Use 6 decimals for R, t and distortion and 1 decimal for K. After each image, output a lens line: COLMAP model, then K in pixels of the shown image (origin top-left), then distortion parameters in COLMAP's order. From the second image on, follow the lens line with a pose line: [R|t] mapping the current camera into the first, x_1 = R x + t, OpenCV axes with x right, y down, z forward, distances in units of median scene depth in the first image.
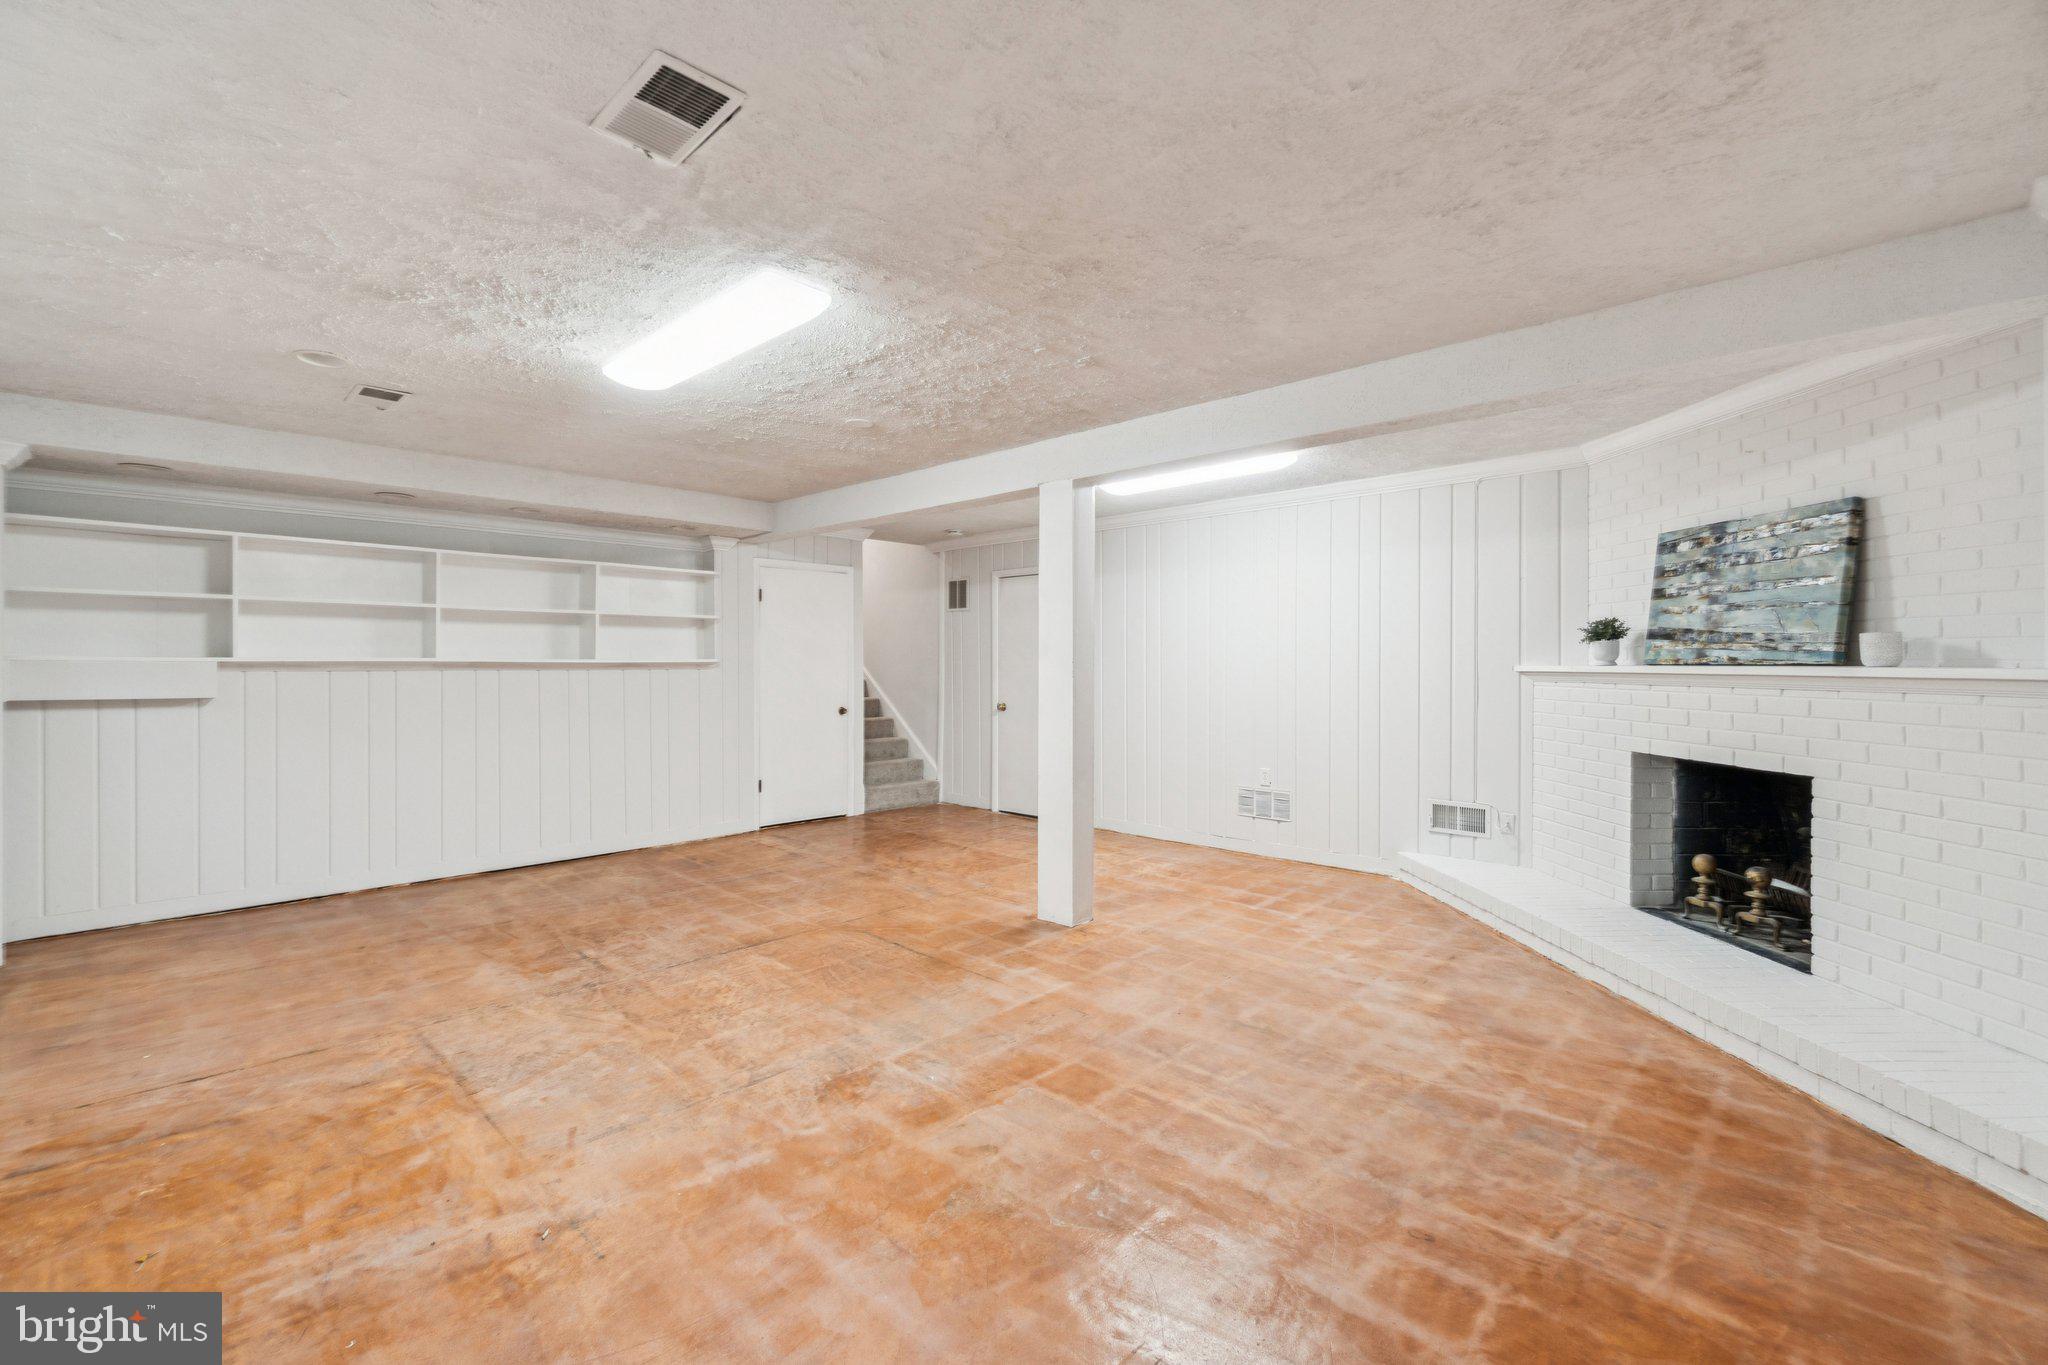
lens RADIAL K [[874.2, 0, 1021.3], [0, 874.2, 685.7], [0, 0, 1]] dist [-0.005396, -0.000755]
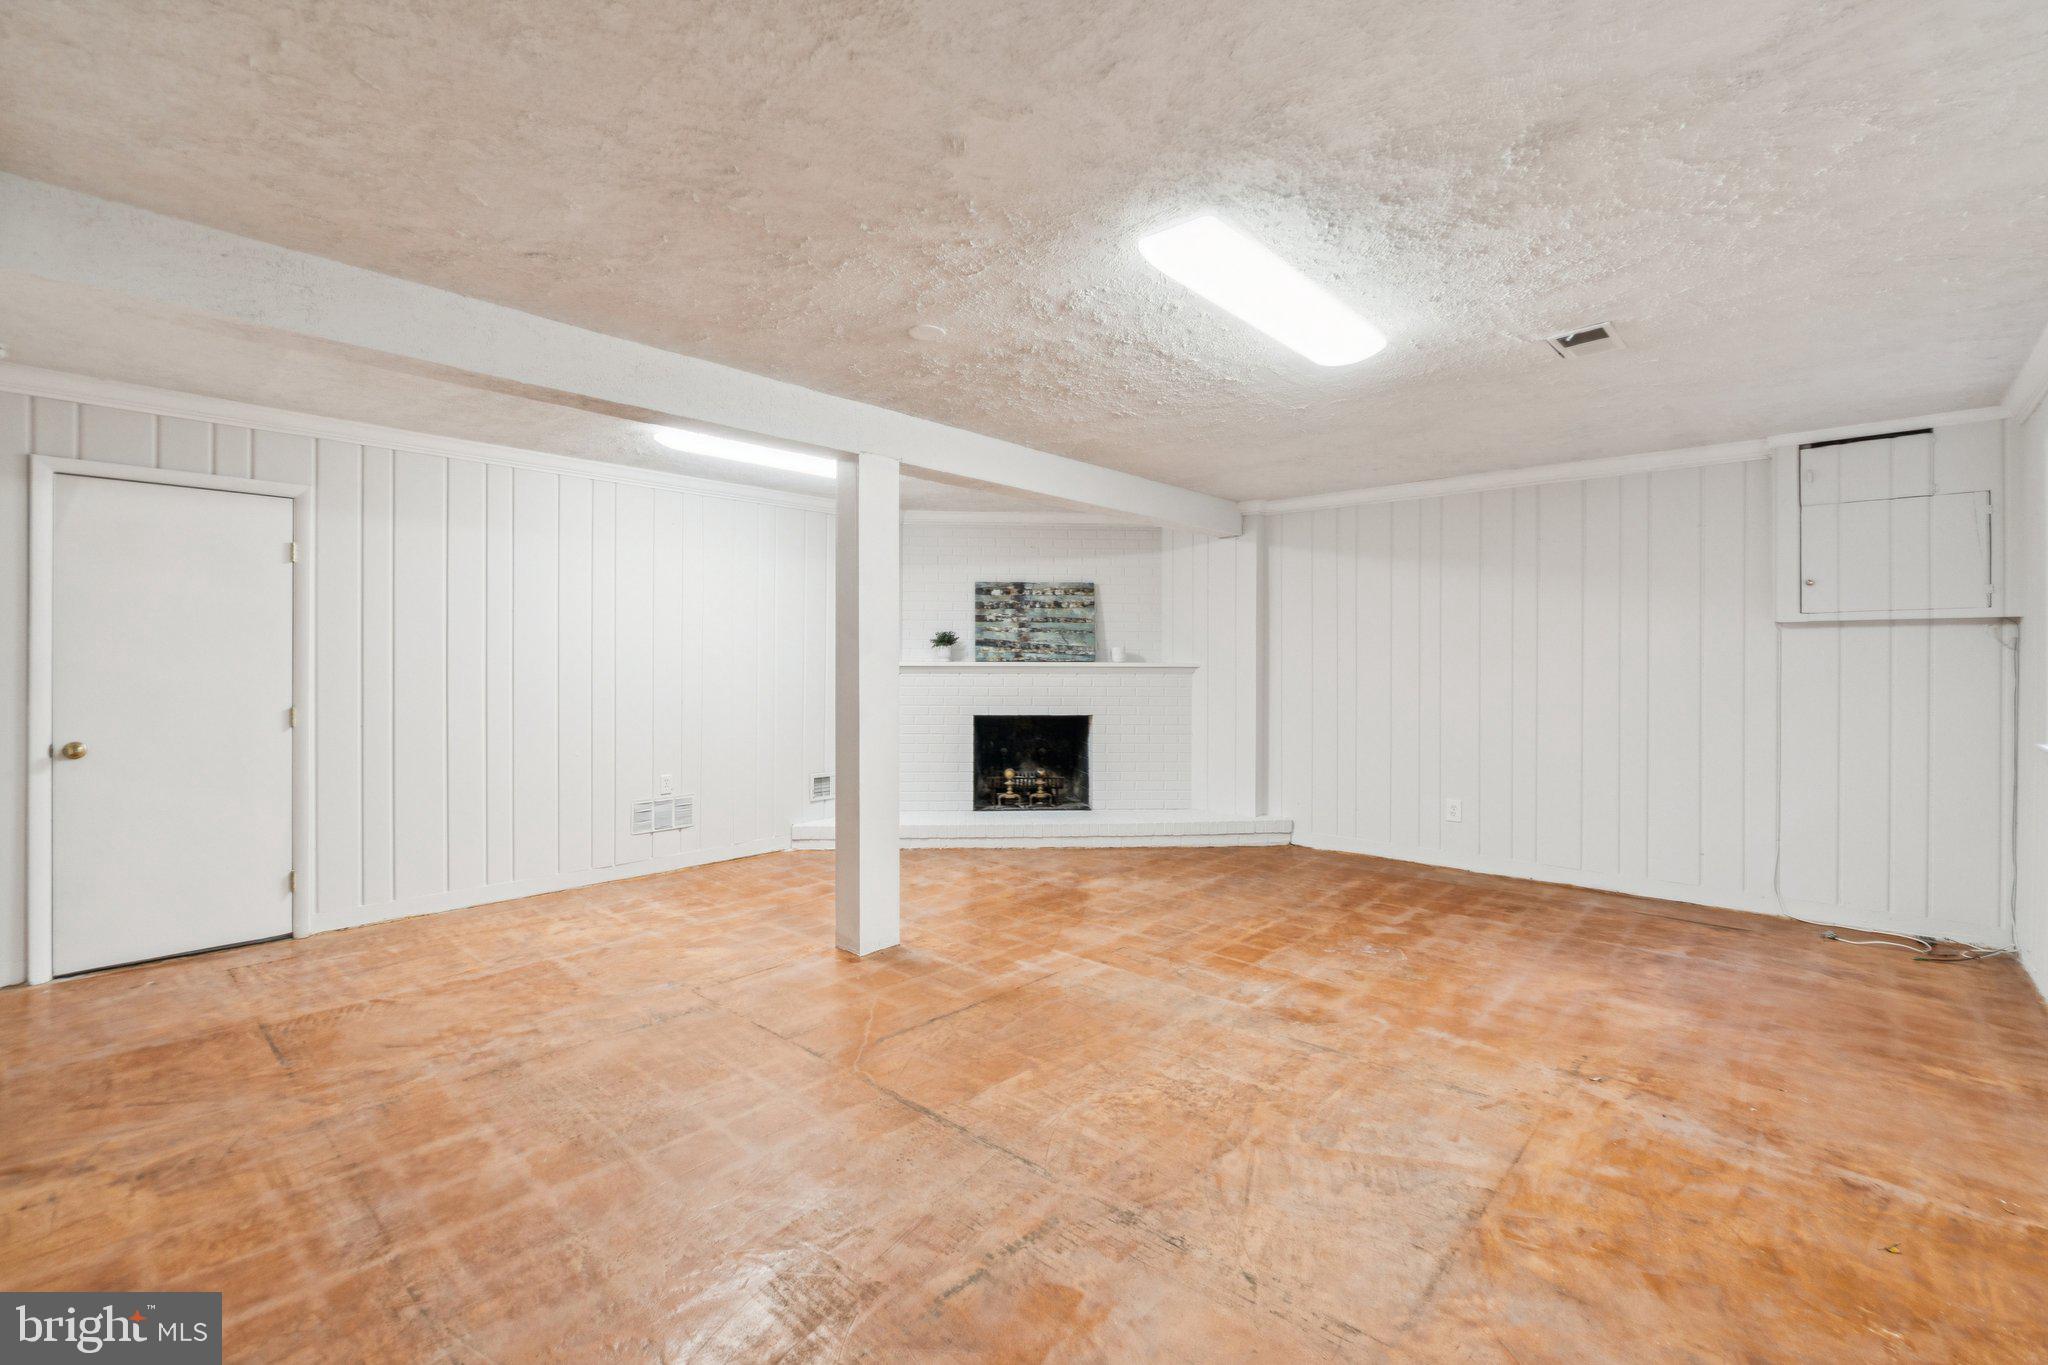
lens RADIAL K [[887.1, 0, 1013.6], [0, 887.1, 681.4], [0, 0, 1]] dist [-0.003160, 0.000123]
pose [[-0.012571, -0.022732, 0.999663, -1.095154], [0.022557, 0.999481, 0.023011, -0.026735], [-0.999667, 0.022839, -0.012052, 1.098970]]
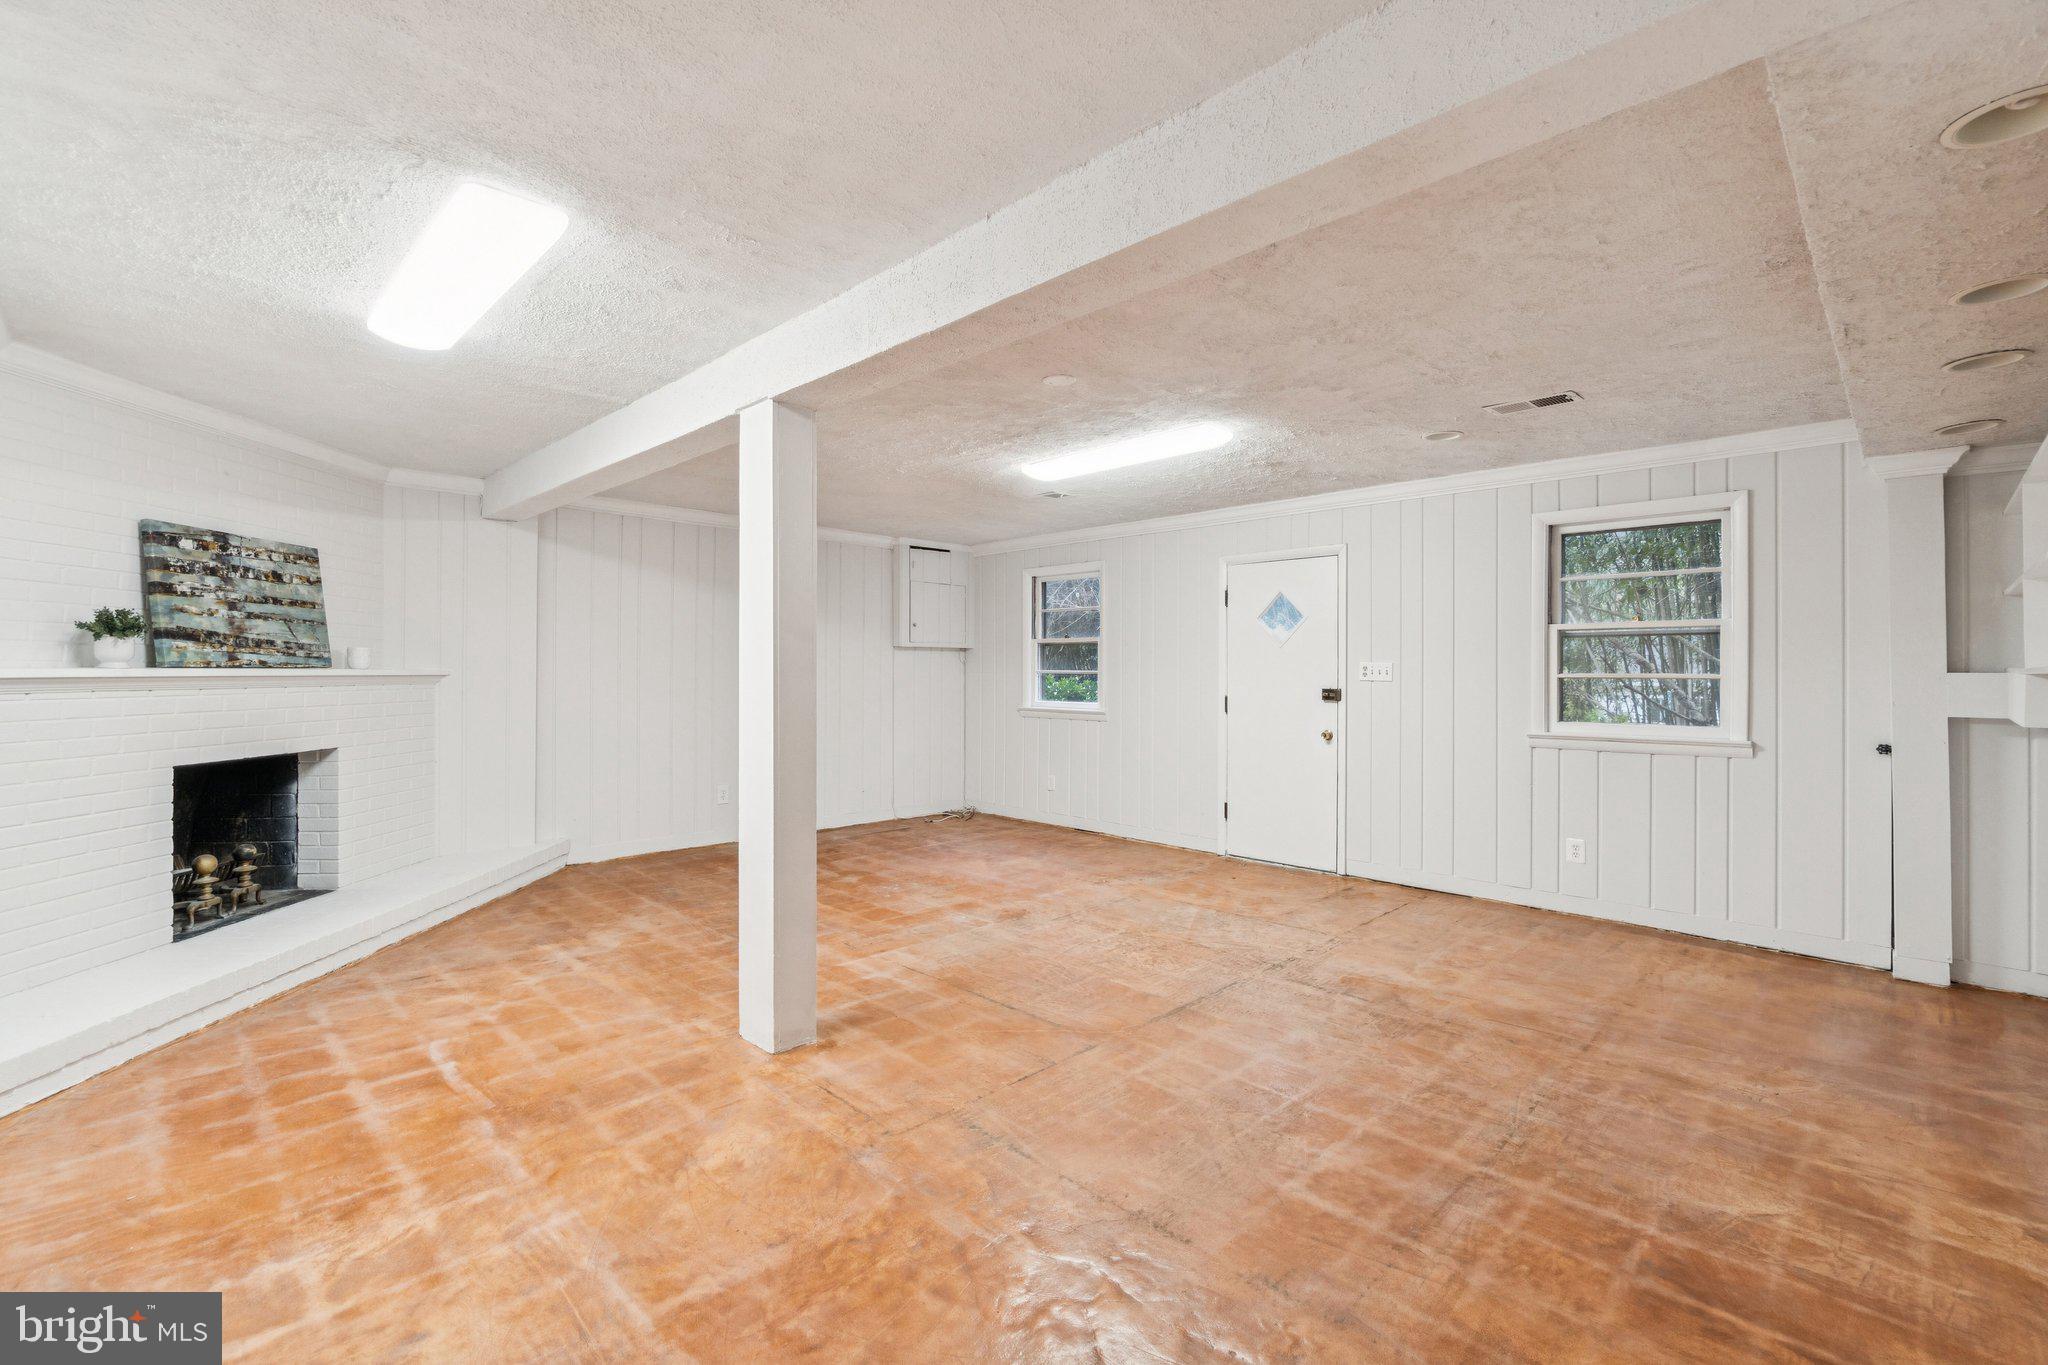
lens RADIAL K [[899.6, 0, 1013.3], [0, 899.6, 690.4], [0, 0, 1]] dist [-0.006144, 0.000547]
pose [[-0.999354, -0.006840, 0.035285, -0.204615], [-0.005208, 0.998921, 0.046151, -0.054196], [-0.035563, 0.045938, -0.998311, 2.172273]]
